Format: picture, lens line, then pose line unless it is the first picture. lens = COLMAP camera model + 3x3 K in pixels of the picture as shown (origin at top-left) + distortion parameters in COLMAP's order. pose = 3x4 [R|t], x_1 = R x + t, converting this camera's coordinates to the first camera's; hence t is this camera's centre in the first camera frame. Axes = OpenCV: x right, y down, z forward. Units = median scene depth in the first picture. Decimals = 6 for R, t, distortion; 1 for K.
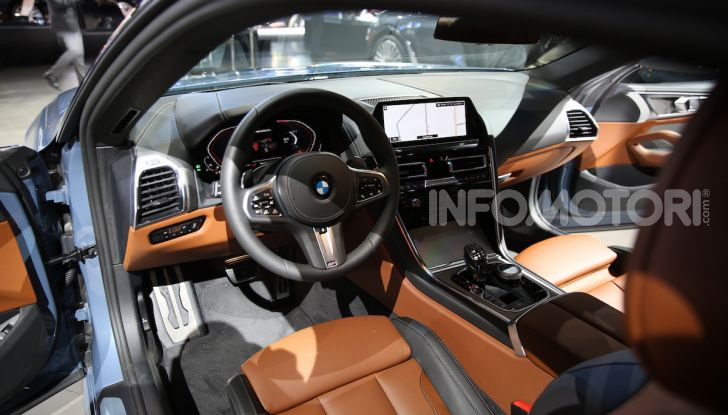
lens RADIAL K [[482.3, 0, 364.0], [0, 482.3, 207.5], [0, 0, 1]] dist [-0.108481, 0.068851]
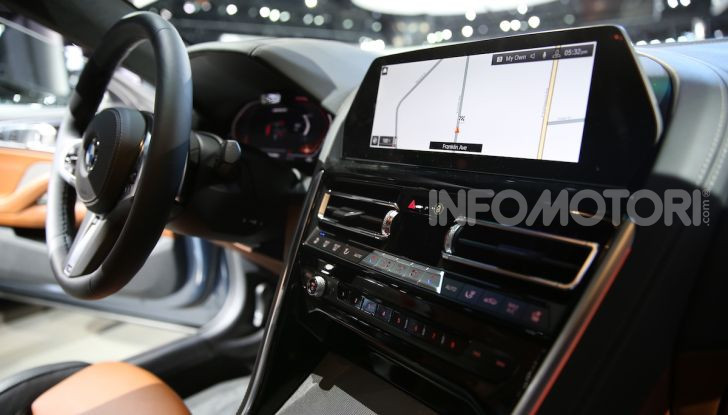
lens RADIAL K [[482.3, 0, 364.0], [0, 482.3, 207.5], [0, 0, 1]] dist [-0.108481, 0.068851]
pose [[0.282676, 0.190532, -0.940102, 0.462411], [-0.301359, 0.948089, 0.101536, -0.120295], [0.910646, 0.254607, 0.325420, 0.832095]]
